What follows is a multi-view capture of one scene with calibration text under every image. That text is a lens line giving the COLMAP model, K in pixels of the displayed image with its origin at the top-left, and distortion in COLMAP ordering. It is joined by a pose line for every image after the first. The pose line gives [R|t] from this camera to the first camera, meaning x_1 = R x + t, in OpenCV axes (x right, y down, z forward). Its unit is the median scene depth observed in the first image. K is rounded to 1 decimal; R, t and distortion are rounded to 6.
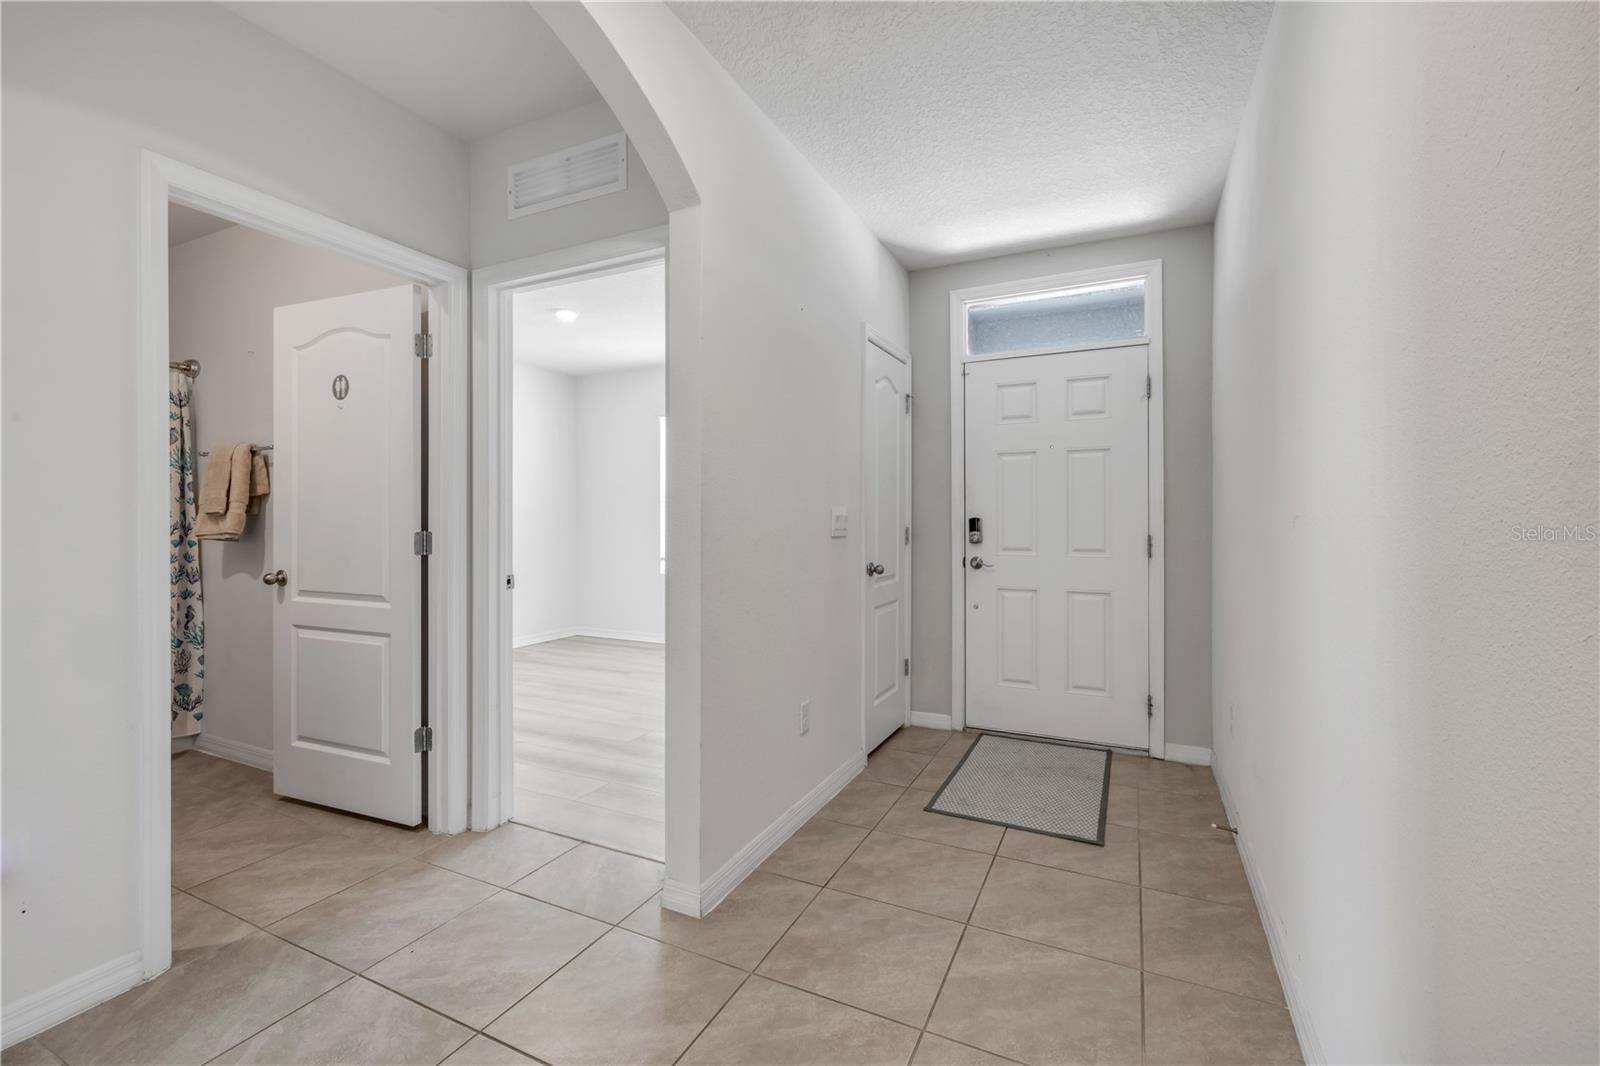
lens RADIAL K [[672.9, 0, 787.5], [0, 672.9, 513.8], [0, 0, 1]] dist [-0.005263, 0.000272]
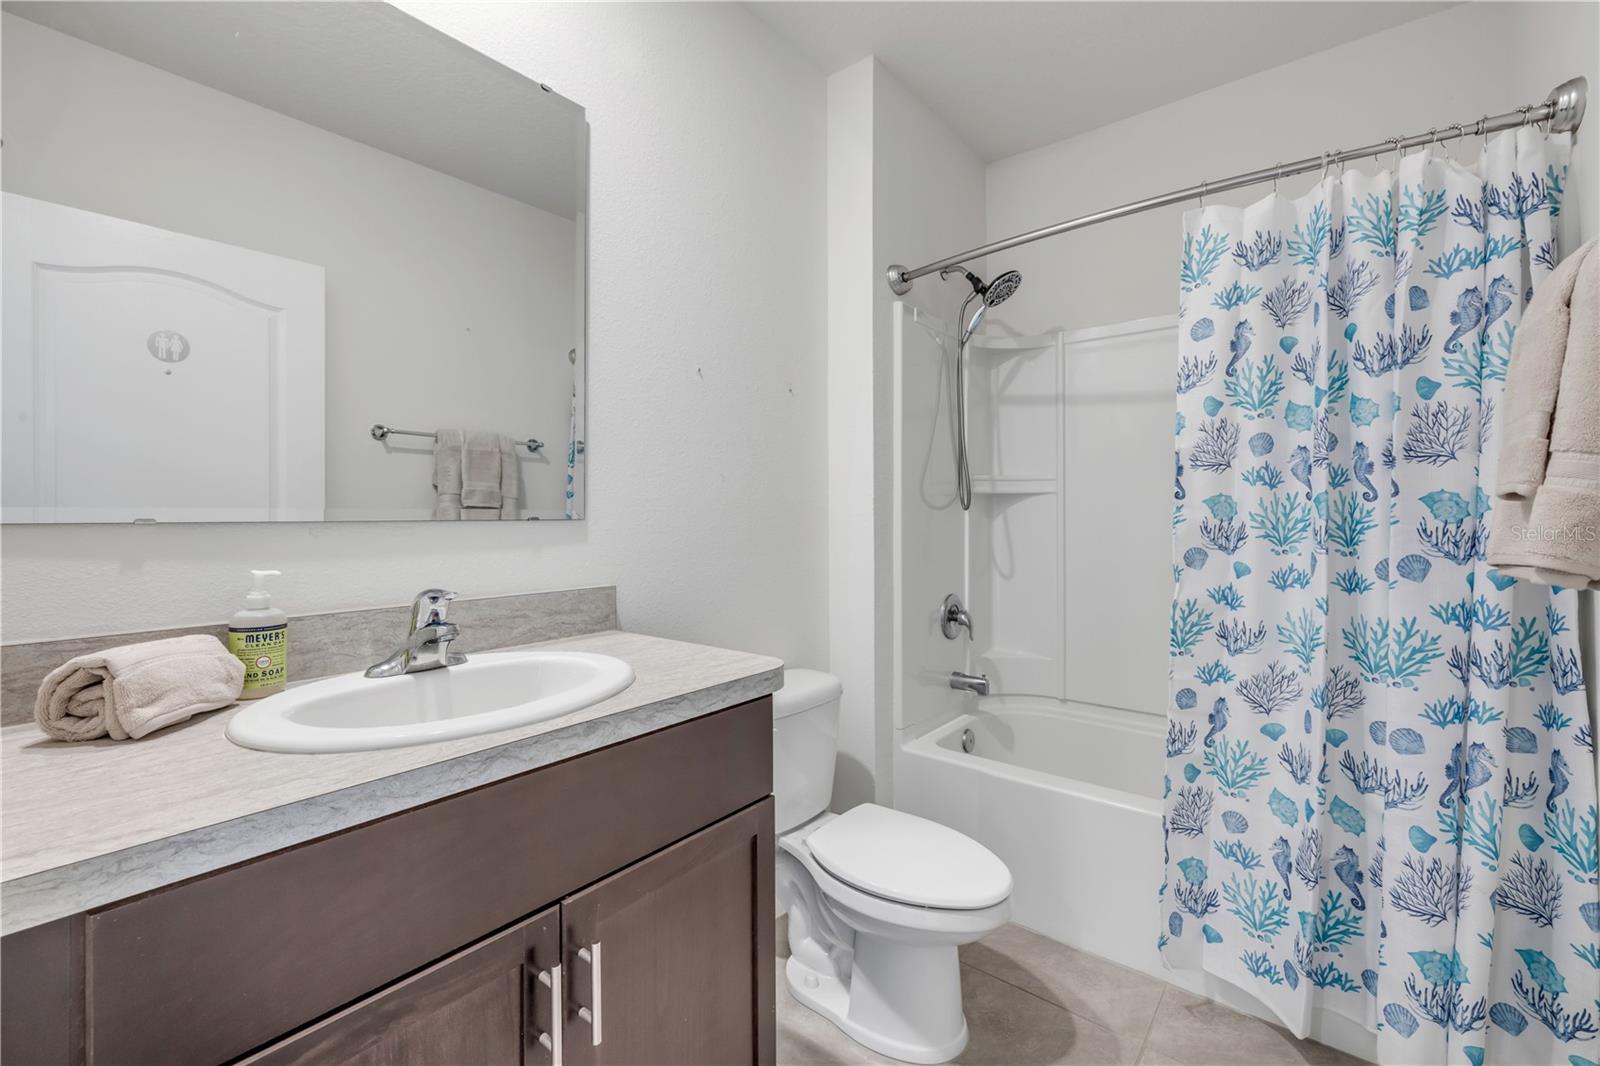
lens RADIAL K [[672.9, 0, 816.3], [0, 672.9, 517.3], [0, 0, 1]] dist [-0.005263, 0.000272]
pose [[-0.205655, 0.003005, -0.978620, -0.774104], [0.011181, 0.999937, 0.000720, 0.008117], [0.978561, -0.010794, -0.205676, 1.167300]]
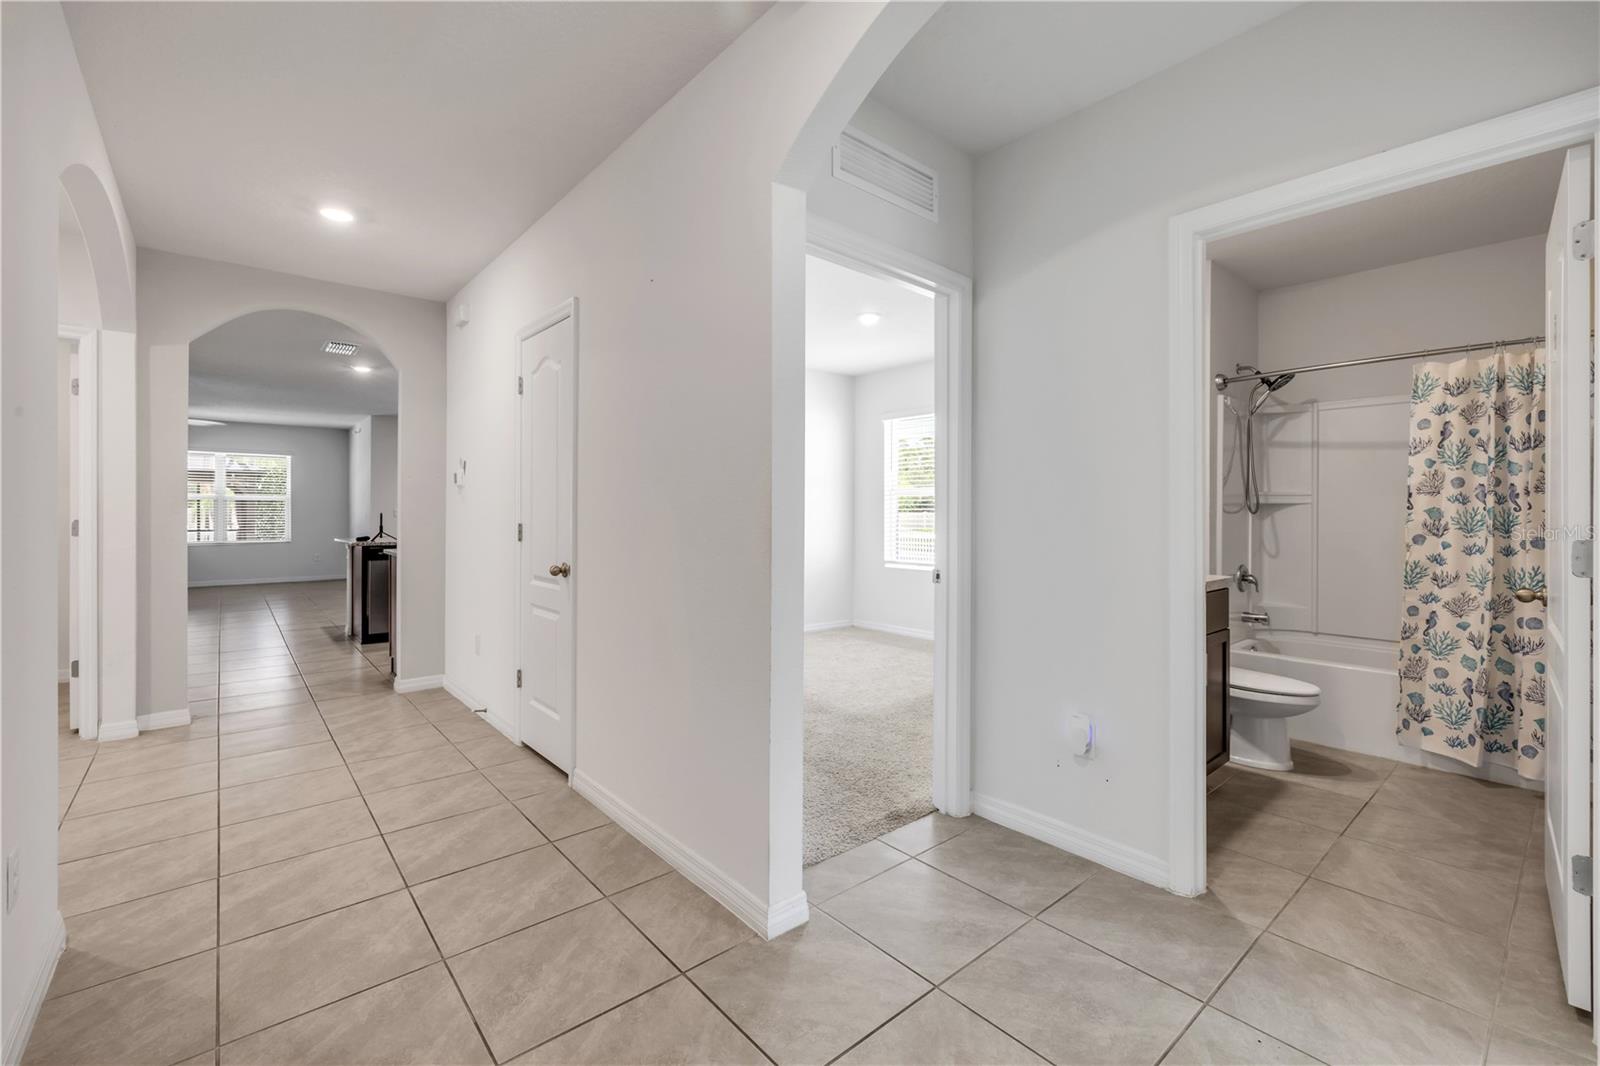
lens RADIAL K [[672.9, 0, 816.6], [0, 672.9, 519.3], [0, 0, 1]] dist [-0.005263, 0.000272]
pose [[-0.384991, 0.004028, -0.922912, 0.369412], [0.005589, 0.999982, 0.002032, 0.003339], [0.922903, -0.004376, -0.385006, 0.736277]]
